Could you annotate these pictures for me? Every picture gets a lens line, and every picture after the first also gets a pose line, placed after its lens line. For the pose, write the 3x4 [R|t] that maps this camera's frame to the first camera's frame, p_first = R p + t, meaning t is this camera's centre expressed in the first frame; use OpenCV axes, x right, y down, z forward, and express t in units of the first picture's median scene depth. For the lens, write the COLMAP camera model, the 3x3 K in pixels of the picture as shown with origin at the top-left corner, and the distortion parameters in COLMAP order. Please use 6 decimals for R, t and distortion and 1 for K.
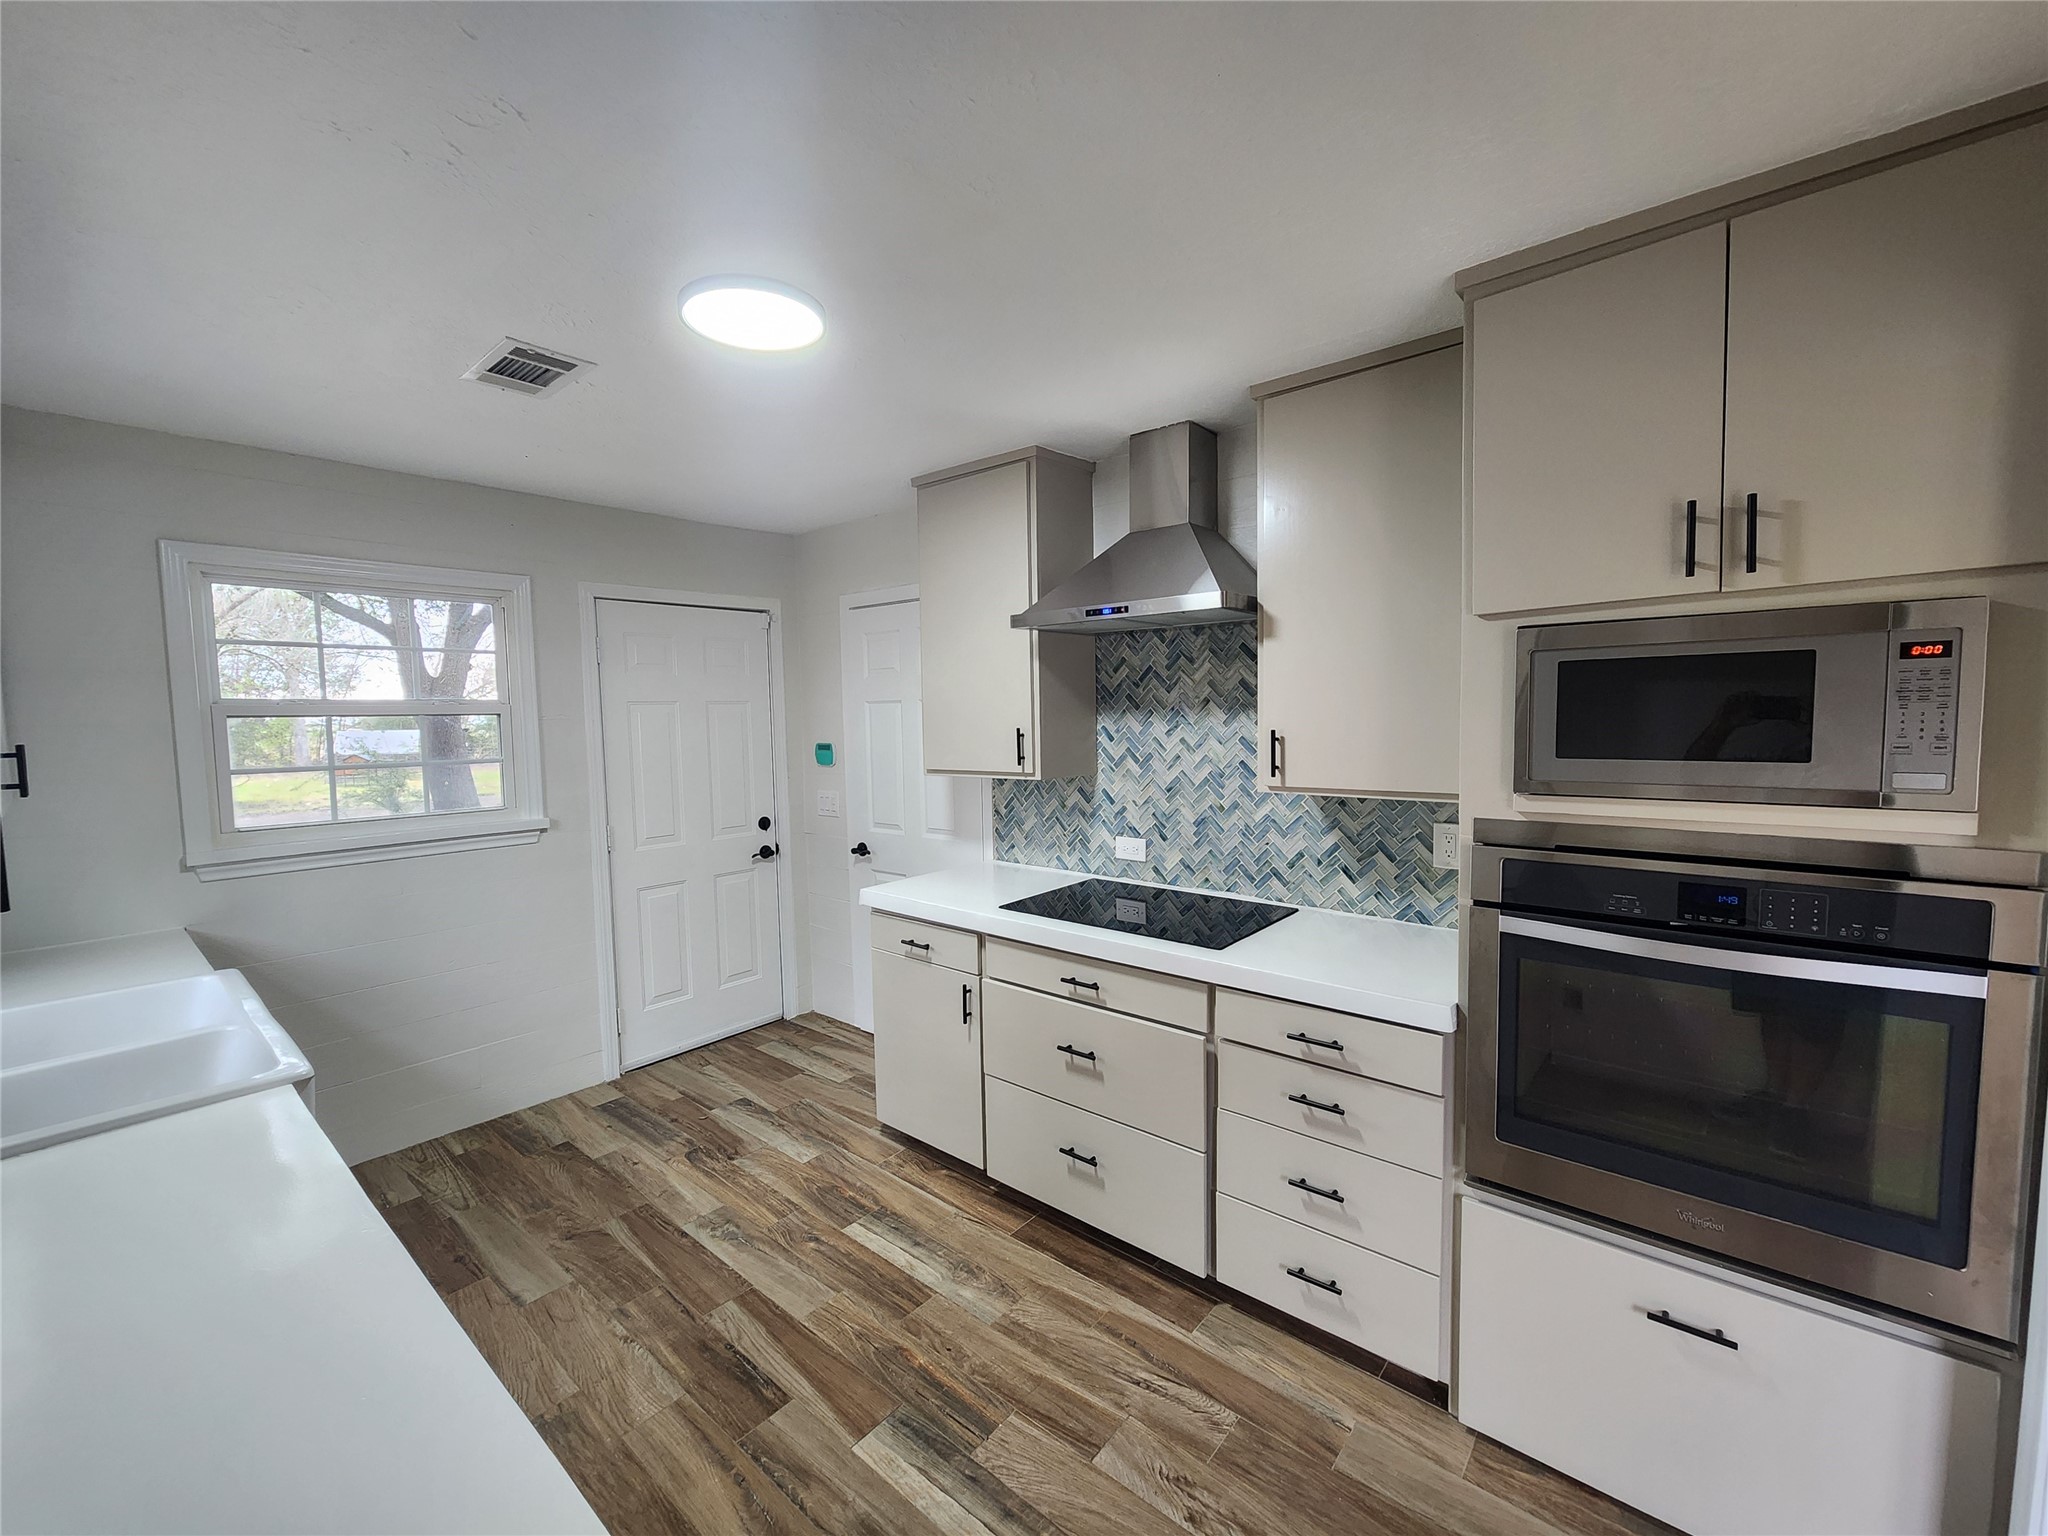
lens RADIAL K [[827.1, 0, 1022.9], [0, 827.1, 774.8], [0, 0, 1]] dist [-0.000780, -0.000038]
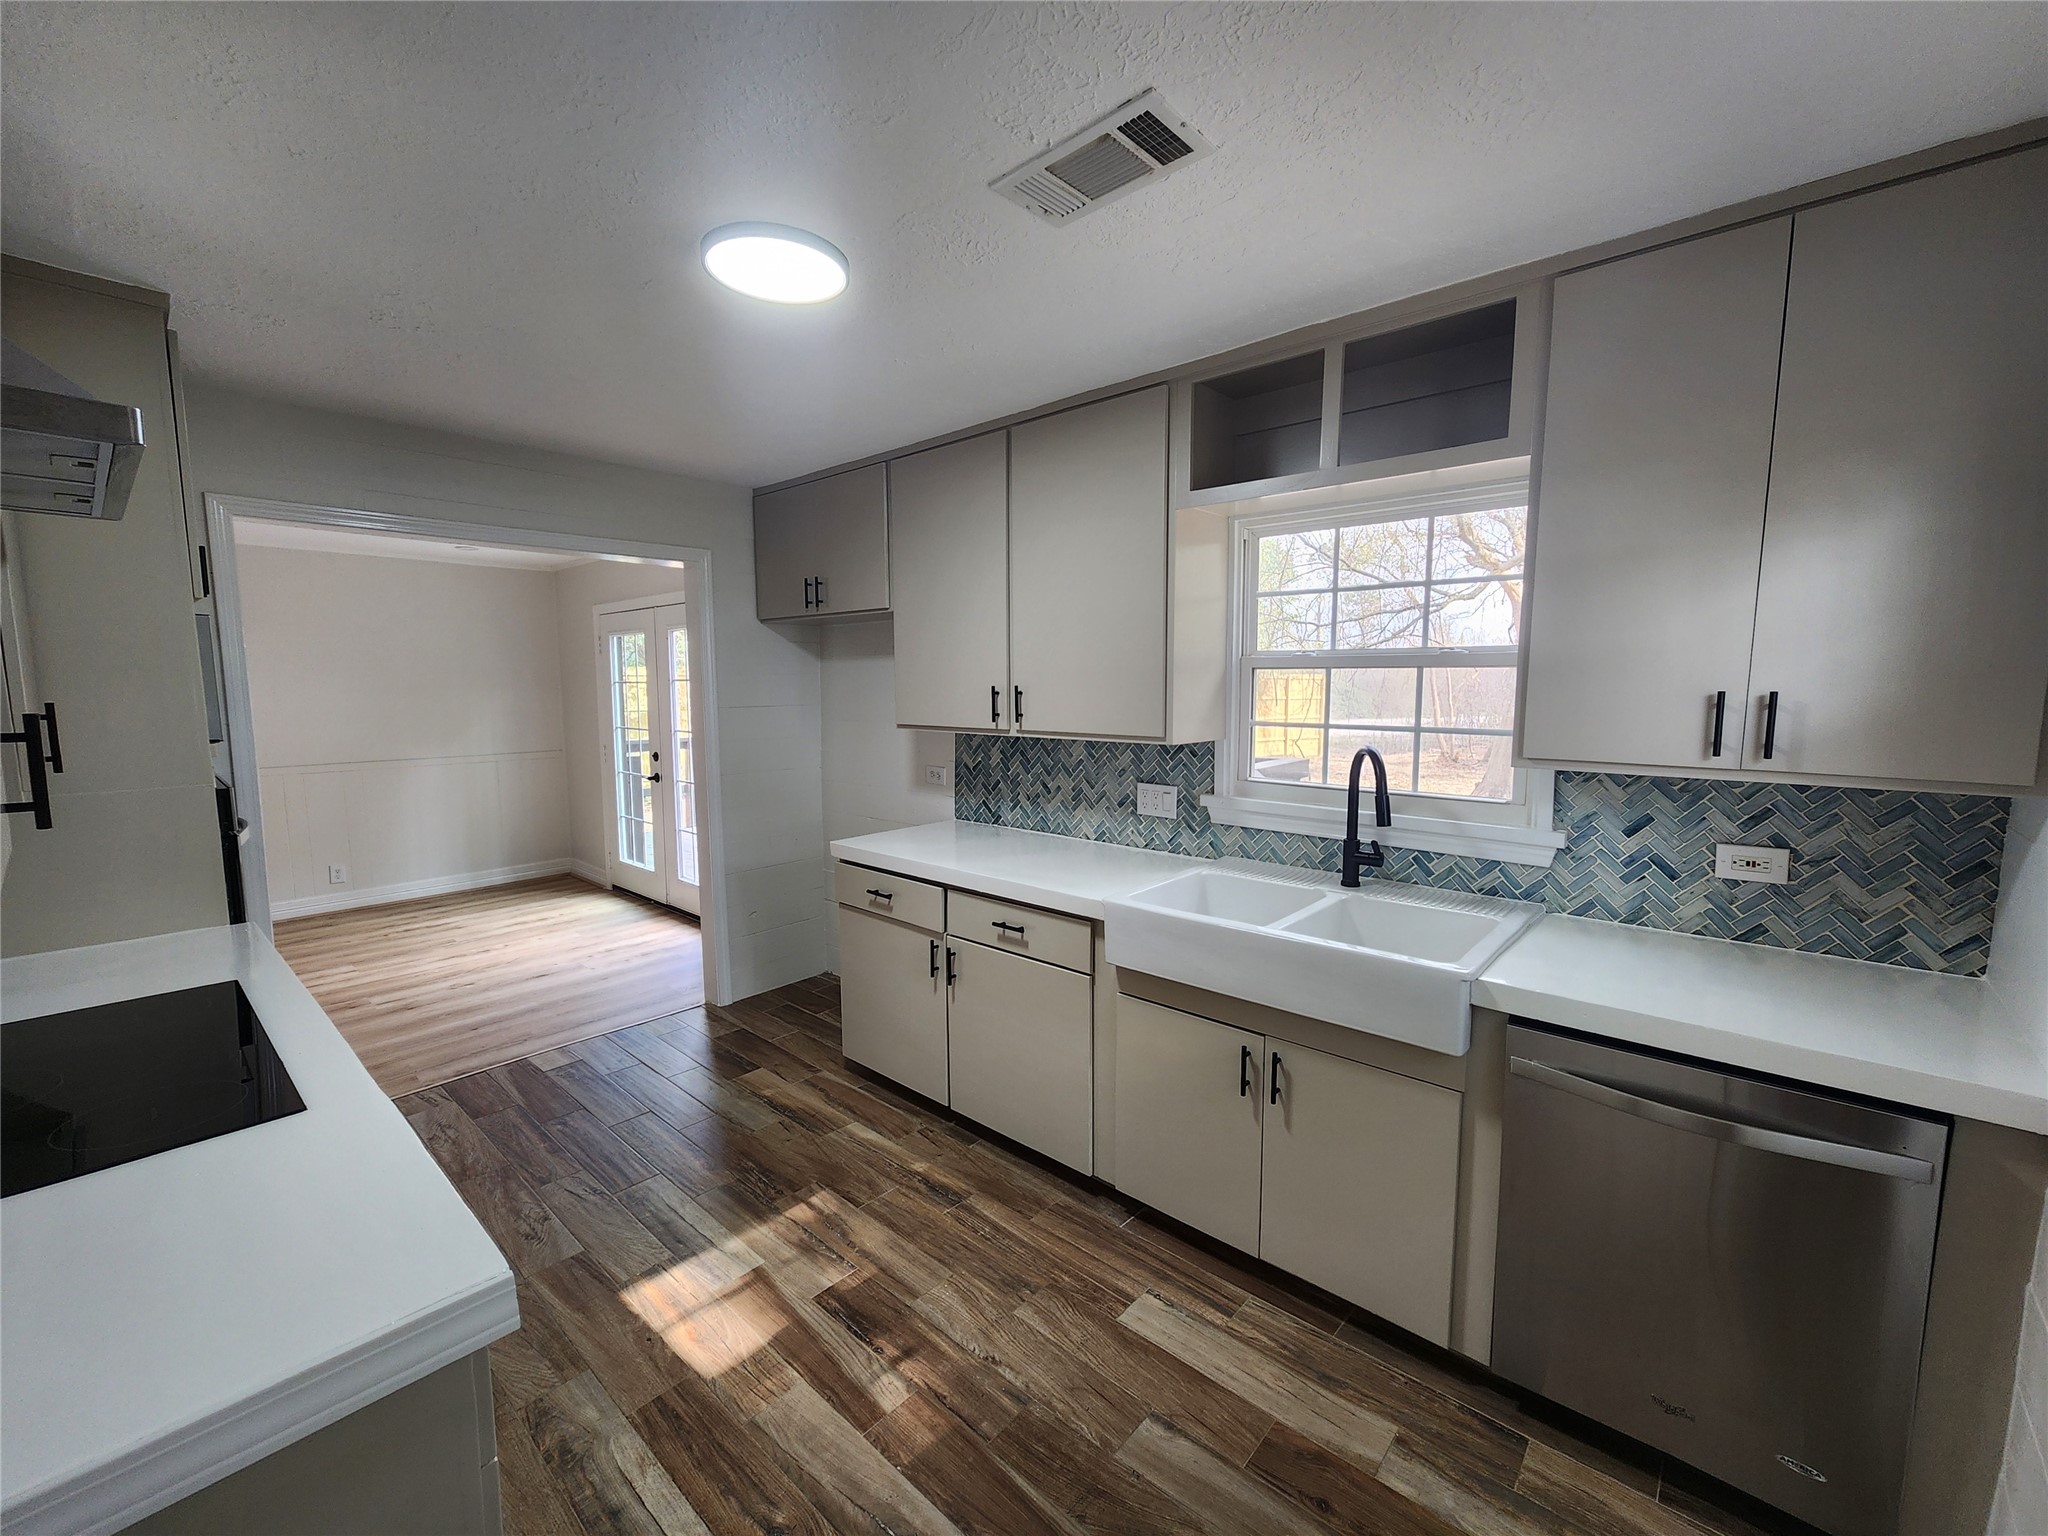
lens RADIAL K [[838.1, 0, 1025.5], [0, 838.1, 773.0], [0, 0, 1]] dist [-0.001484, -0.000117]
pose [[-0.999460, 0.012592, 0.030364, -0.492931], [0.017967, 0.982794, 0.183829, -0.105069], [-0.027527, 0.184275, -0.982489, 1.594862]]
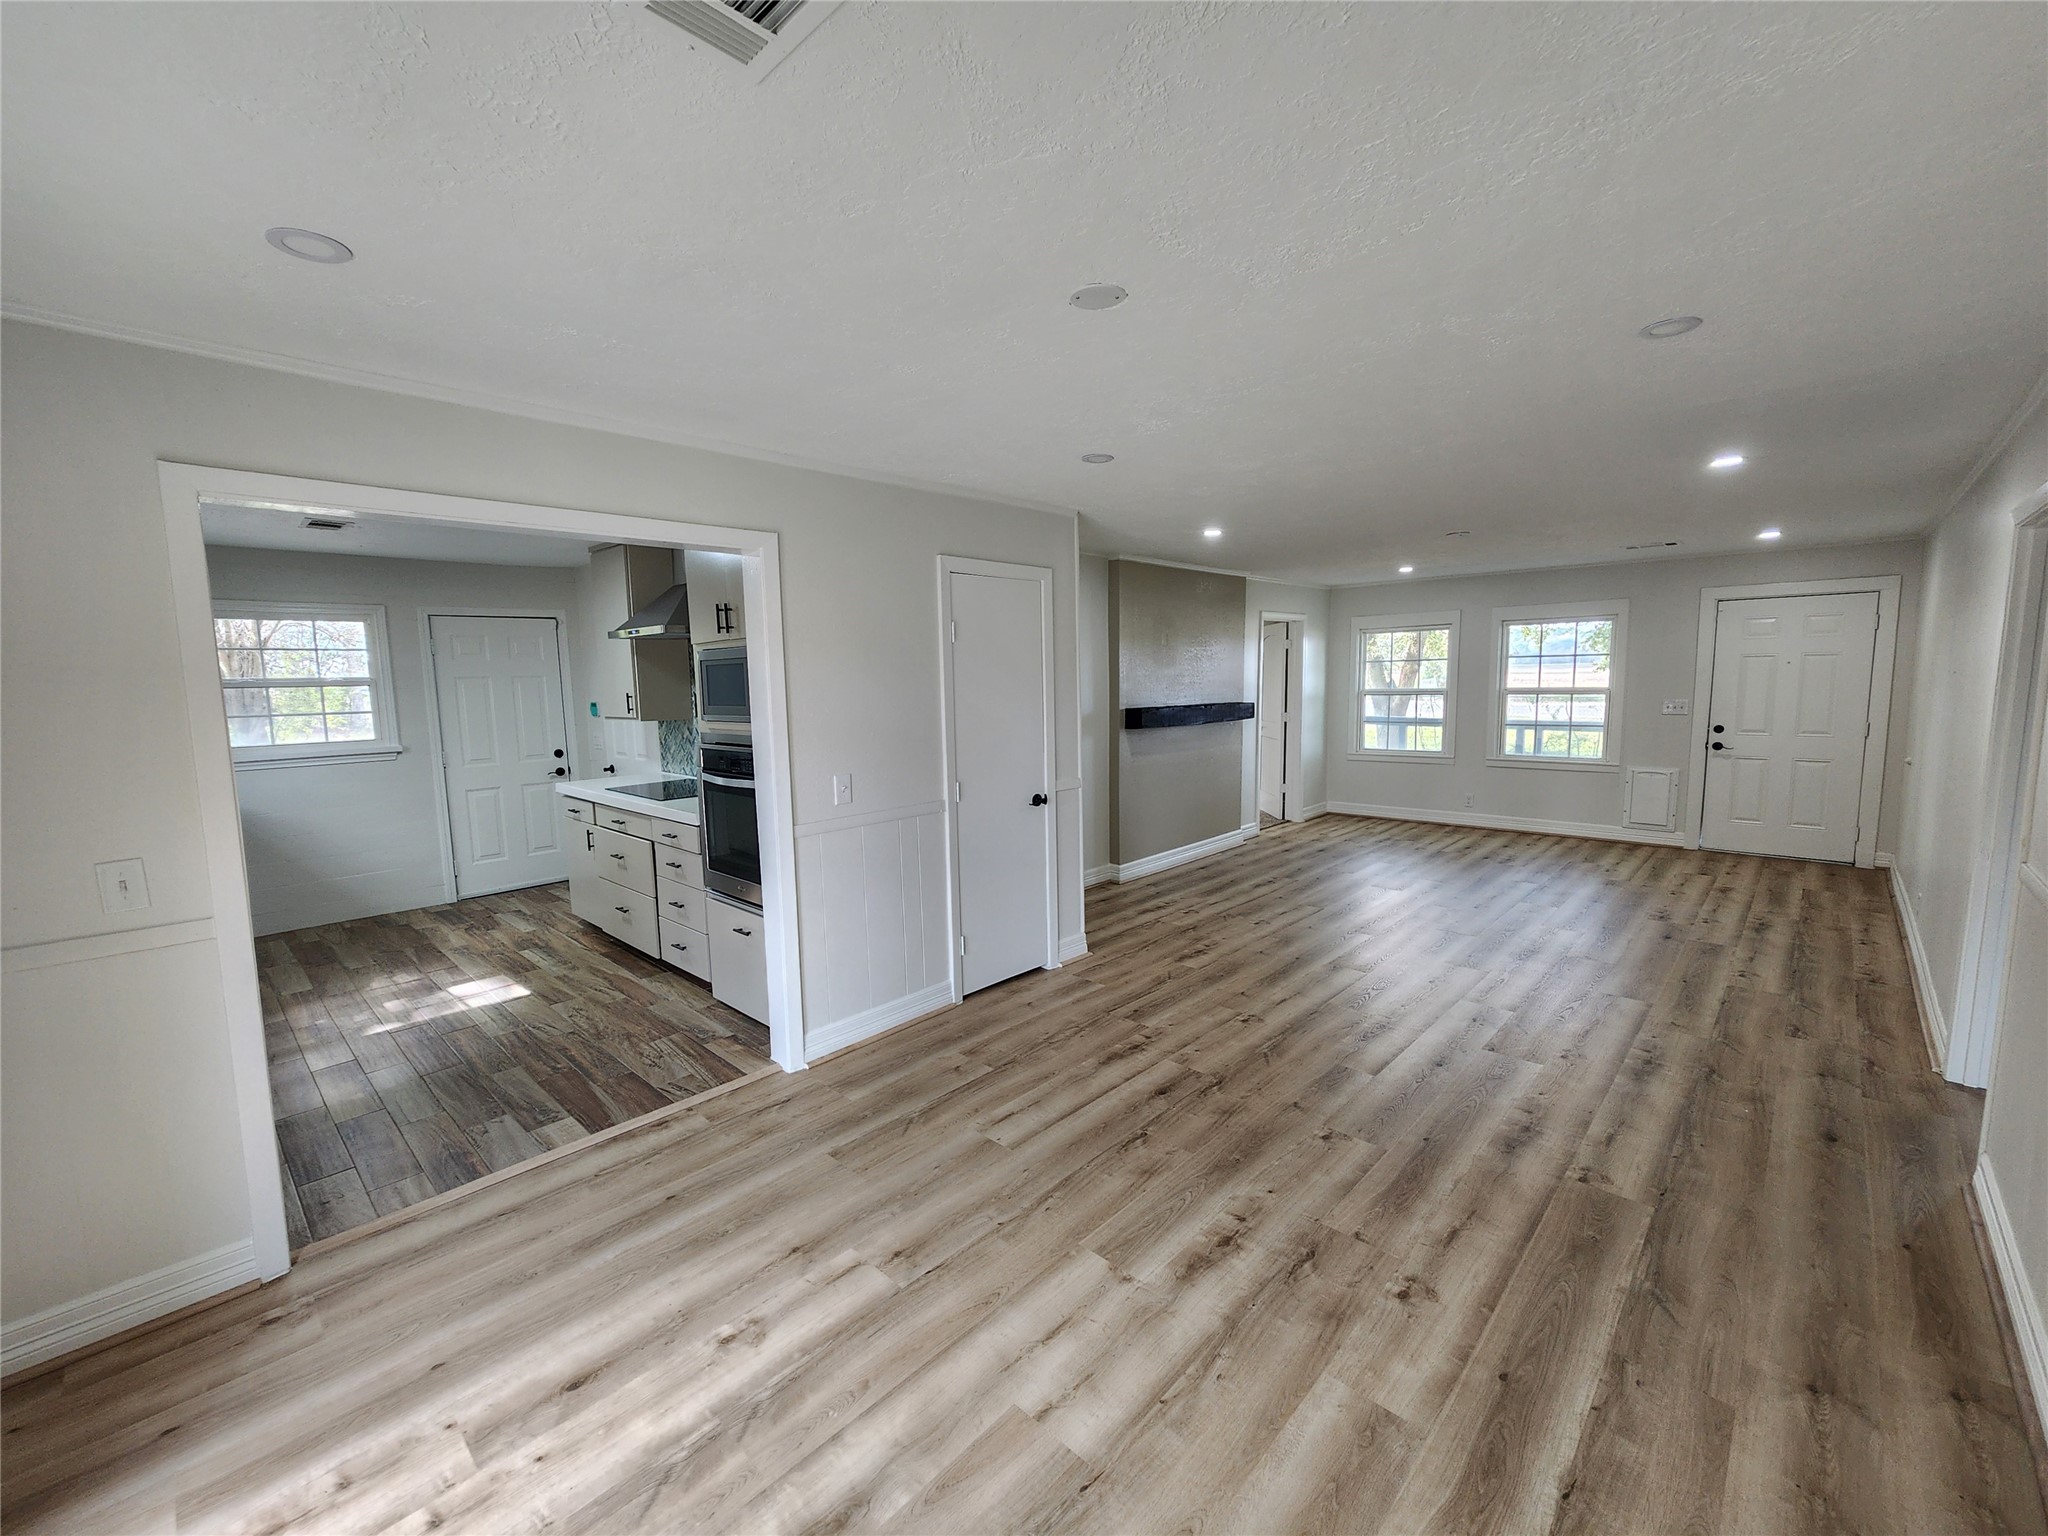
lens RADIAL K [[838.1, 0, 1025.5], [0, 838.1, 773.0], [0, 0, 1]] dist [-0.001484, -0.000117]
pose [[0.998477, 0.001854, -0.055142, 1.171587], [0.000521, 0.999074, 0.043011, 0.049783], [0.055171, -0.042975, 0.997552, -0.957156]]
